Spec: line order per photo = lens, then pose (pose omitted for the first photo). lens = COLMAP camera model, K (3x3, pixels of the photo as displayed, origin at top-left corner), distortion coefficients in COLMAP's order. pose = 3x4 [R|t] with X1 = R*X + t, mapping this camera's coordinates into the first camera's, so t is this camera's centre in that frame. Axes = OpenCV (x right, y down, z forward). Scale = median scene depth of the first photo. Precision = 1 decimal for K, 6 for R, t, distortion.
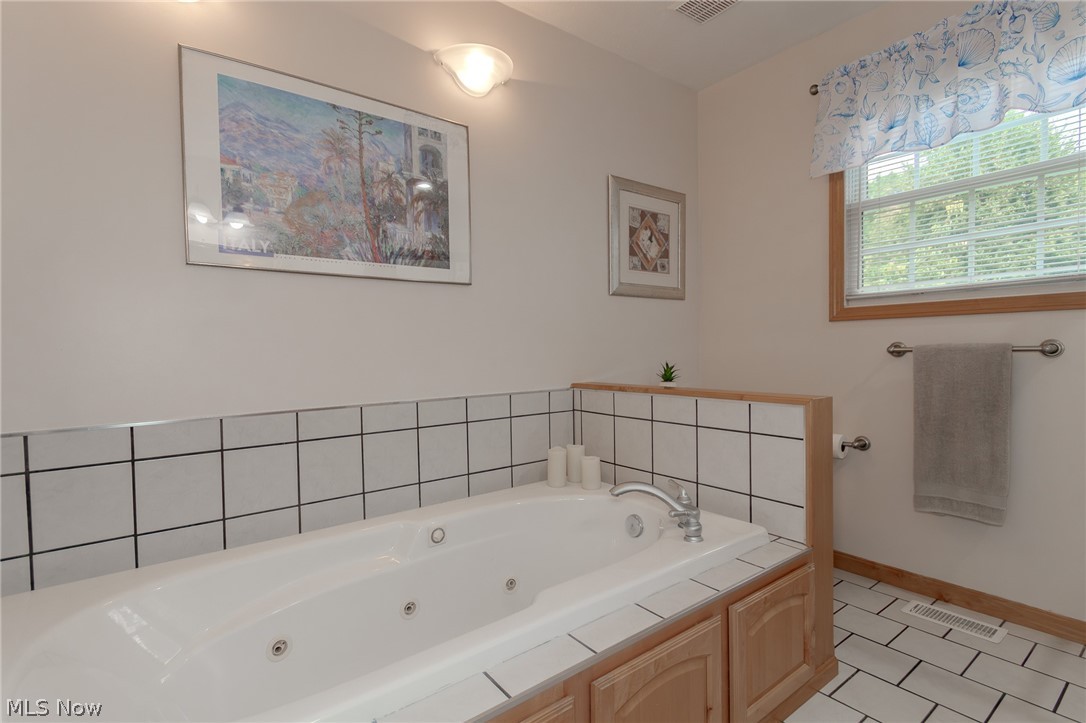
lens RADIAL K [[527.4, 0, 537.1], [0, 527.4, 359.2], [0, 0, 1]] dist [0.002426, -0.000316]
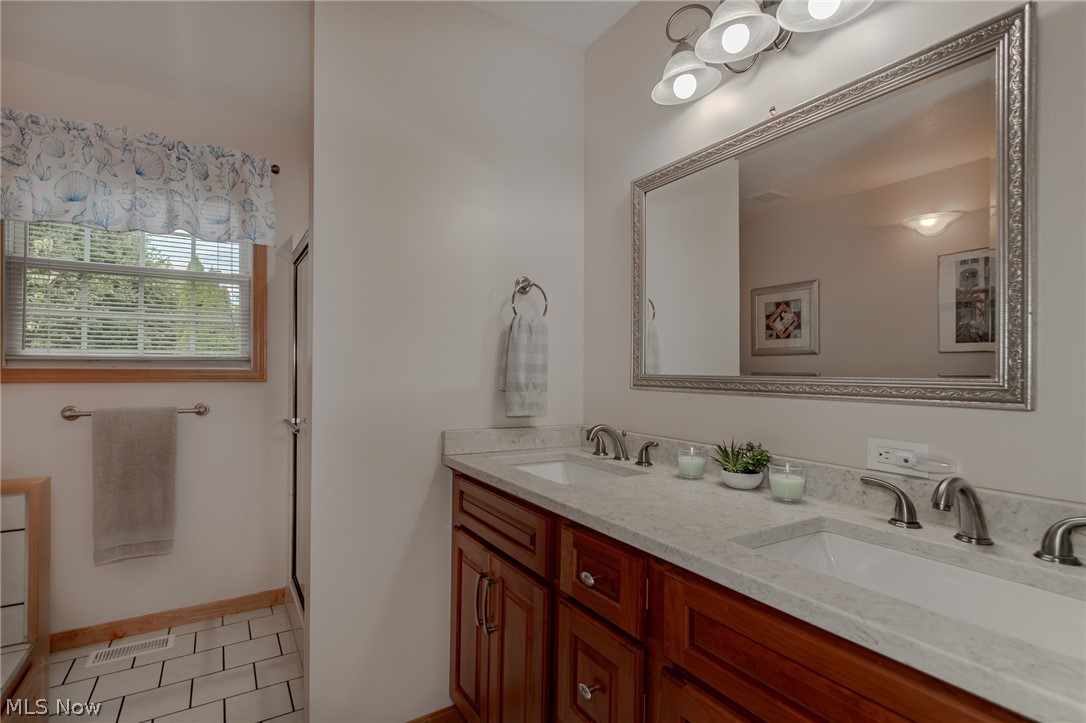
lens RADIAL K [[527.4, 0, 535.6], [0, 527.4, 363.1], [0, 0, 1]] dist [0.002426, -0.000316]
pose [[0.096762, 0.023217, 0.995037, -0.277753], [0.017296, 0.999538, -0.025004, -0.082839], [-0.995157, 0.019630, 0.096315, 0.003777]]
